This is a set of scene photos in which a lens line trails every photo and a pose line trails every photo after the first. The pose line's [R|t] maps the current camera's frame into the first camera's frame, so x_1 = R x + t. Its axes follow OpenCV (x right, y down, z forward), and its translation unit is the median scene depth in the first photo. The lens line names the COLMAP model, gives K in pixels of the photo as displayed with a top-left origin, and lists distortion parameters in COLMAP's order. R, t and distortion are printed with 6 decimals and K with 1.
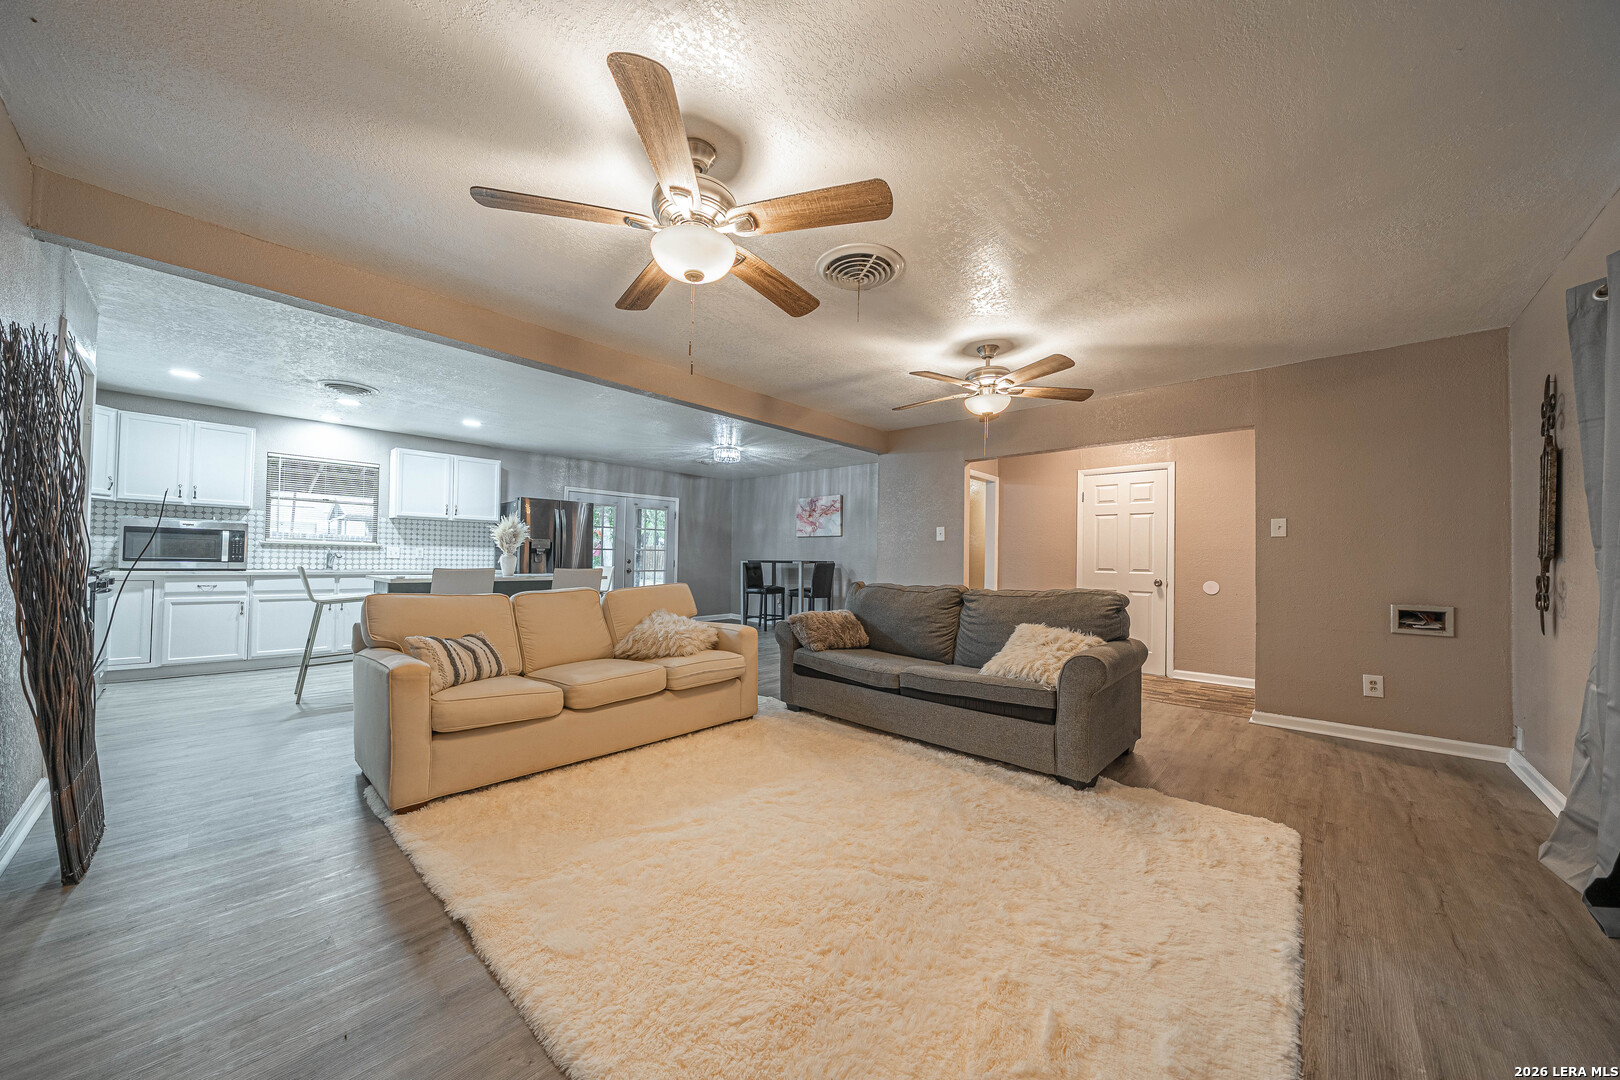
lens RADIAL K [[559.4, 0, 802.7], [0, 559.4, 551.6], [0, 0, 1]] dist [-0.000877, -0.000088]
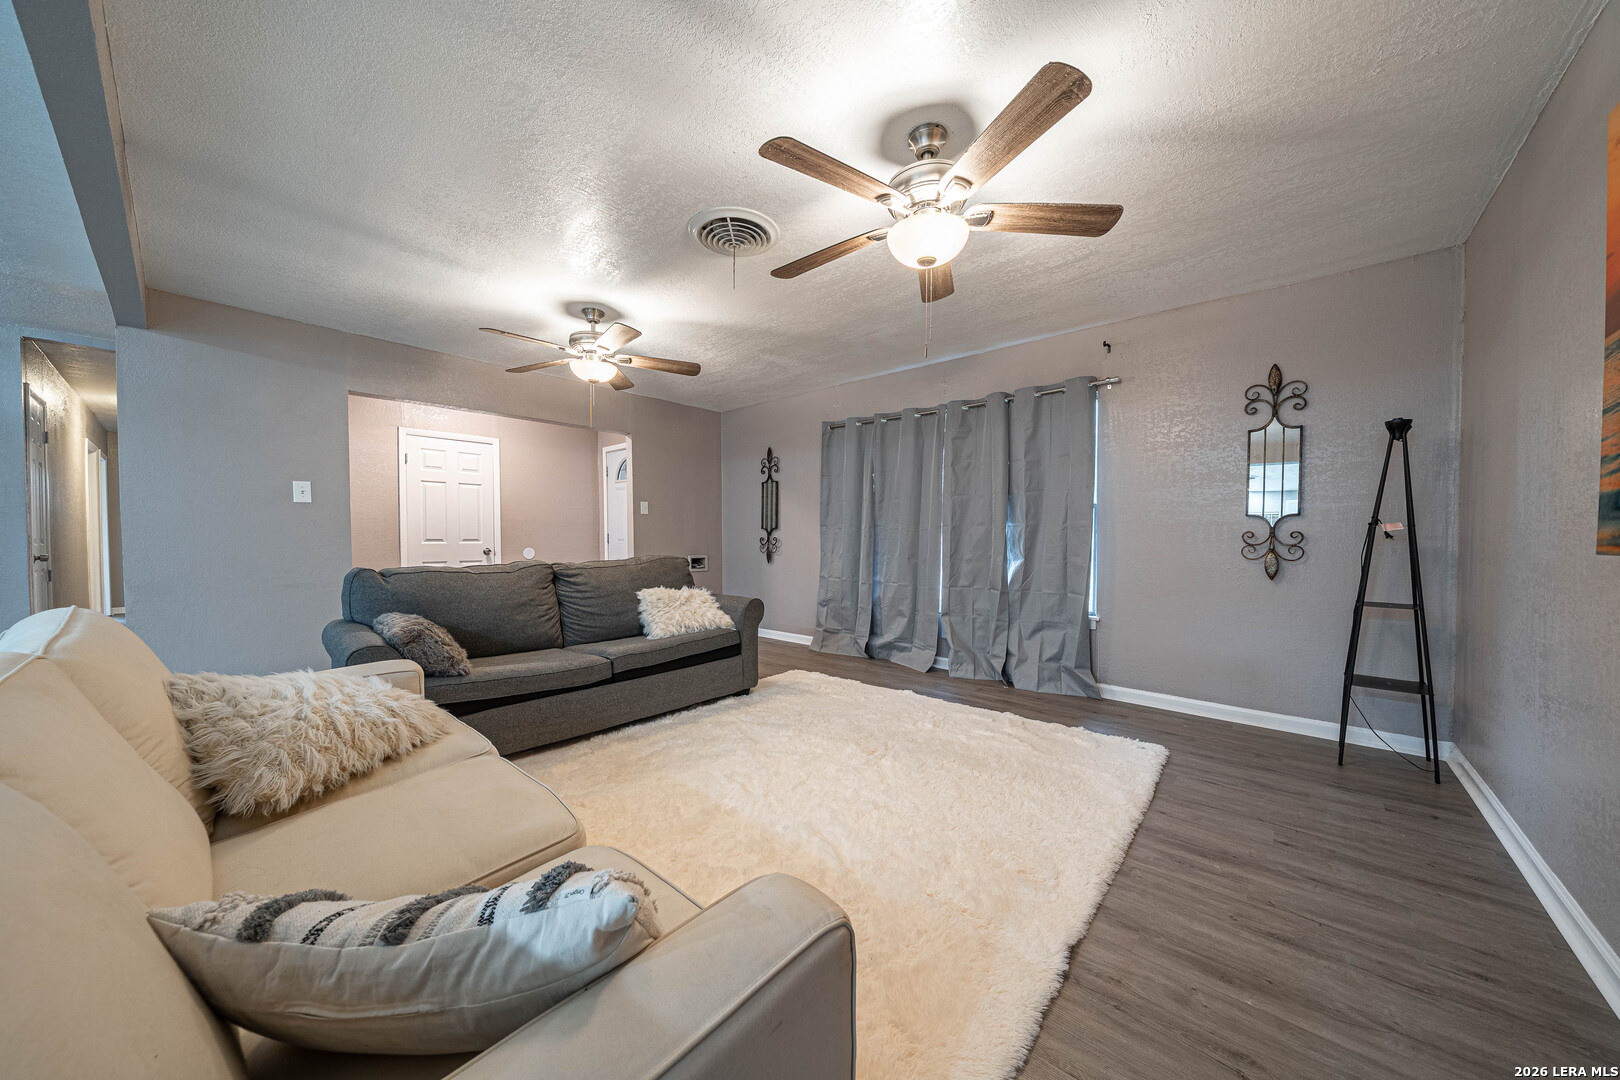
lens RADIAL K [[559.4, 0, 802.7], [0, 559.4, 551.6], [0, 0, 1]] dist [-0.000877, -0.000088]
pose [[-0.020297, -0.043243, 0.998858, -0.724873], [-0.015405, 0.998959, 0.042935, 0.002368], [-0.999675, -0.014516, -0.020942, 0.721285]]
